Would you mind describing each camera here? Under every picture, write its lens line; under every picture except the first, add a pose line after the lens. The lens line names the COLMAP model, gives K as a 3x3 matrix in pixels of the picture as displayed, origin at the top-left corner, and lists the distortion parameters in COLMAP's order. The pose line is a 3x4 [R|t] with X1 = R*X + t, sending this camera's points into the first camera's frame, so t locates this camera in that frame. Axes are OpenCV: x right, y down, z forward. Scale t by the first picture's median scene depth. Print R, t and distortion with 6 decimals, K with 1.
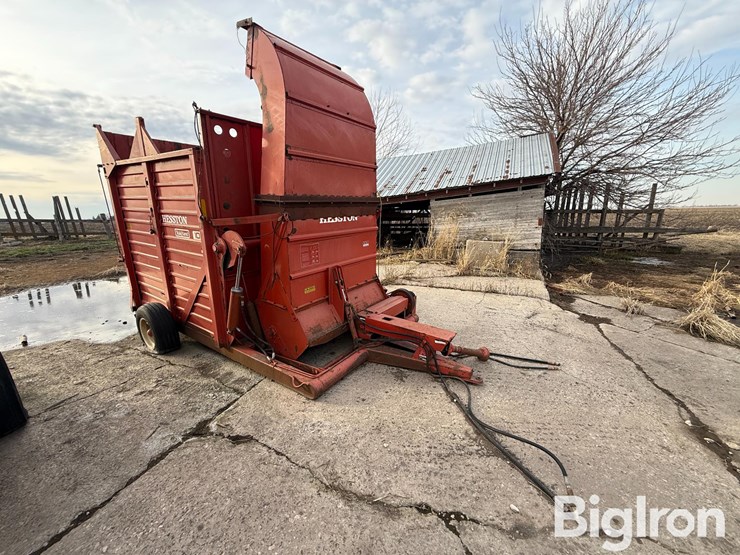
lens RADIAL K [[292.9, 0, 371.2], [0, 292.9, 276.2], [0, 0, 1]] dist [-0.000572, 0.000013]
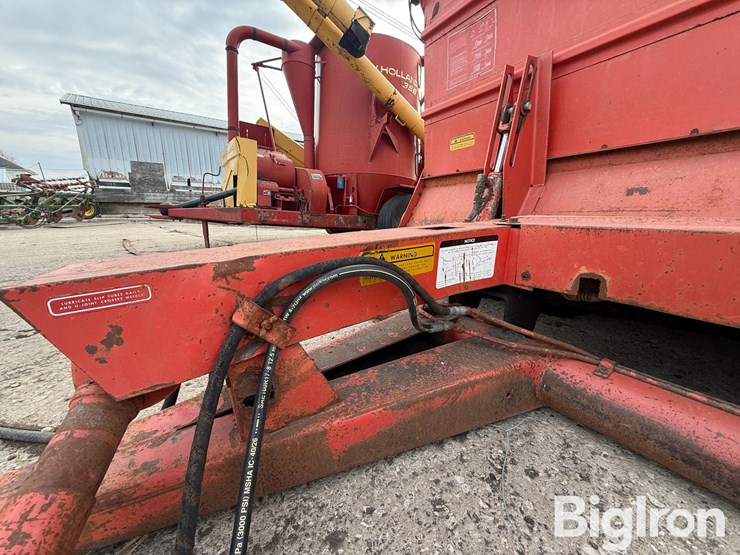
lens RADIAL K [[292.9, 0, 369.3], [0, 292.9, 278.7], [0, 0, 1]] dist [-0.000572, 0.000013]
pose [[-0.393527, 0.232890, -0.889325, 0.287595], [-0.184496, 0.927691, 0.324577, 0.113183], [0.900610, 0.291807, -0.322104, 0.998032]]
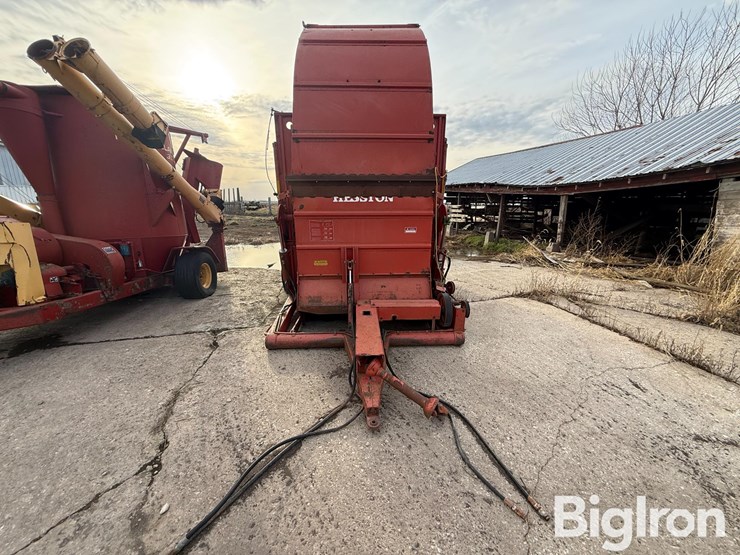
lens RADIAL K [[292.9, 0, 369.2], [0, 292.9, 276.7], [0, 0, 1]] dist [-0.000572, 0.000013]
pose [[0.602228, 0.222625, -0.766655, 0.688751], [-0.194286, 0.972328, 0.129732, -0.074648], [0.774322, 0.070822, 0.628816, 0.423888]]
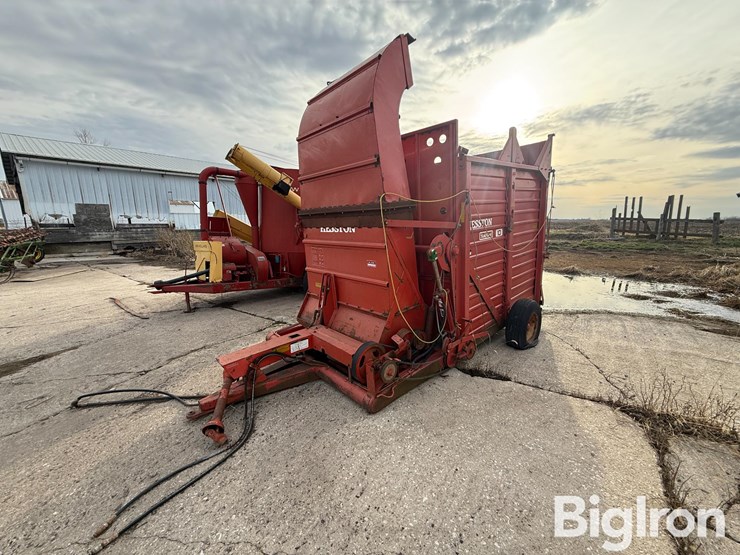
lens RADIAL K [[292.9, 0, 369.0], [0, 292.9, 277.7], [0, 0, 1]] dist [-0.000572, 0.000013]
pose [[-0.228815, 0.209352, -0.950692, 0.833104], [-0.194682, 0.947031, 0.255402, -0.311375], [0.953804, 0.243523, -0.175938, 1.301447]]
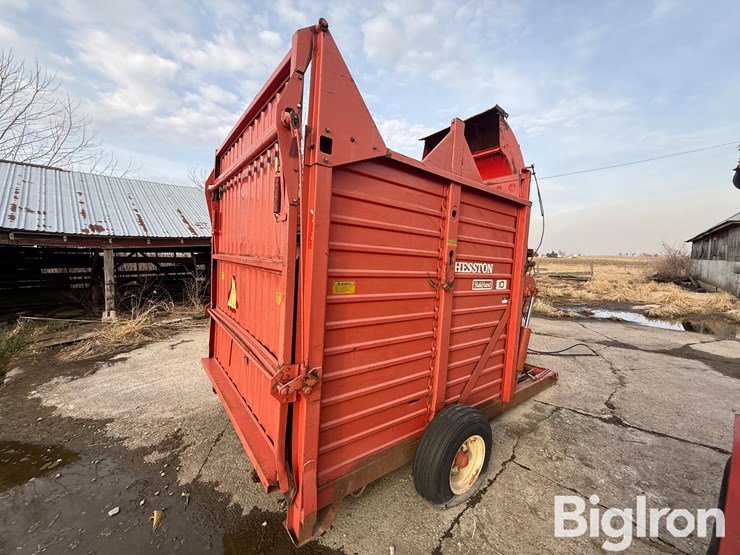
lens RADIAL K [[292.9, 0, 369.1], [0, 292.9, 278.7], [0, 0, 1]] dist [-0.000572, 0.000013]
pose [[0.321825, -0.055411, 0.945176, -1.467632], [0.186970, 0.982347, -0.006072, -0.211904], [-0.928155, 0.178673, 0.326504, 1.006087]]
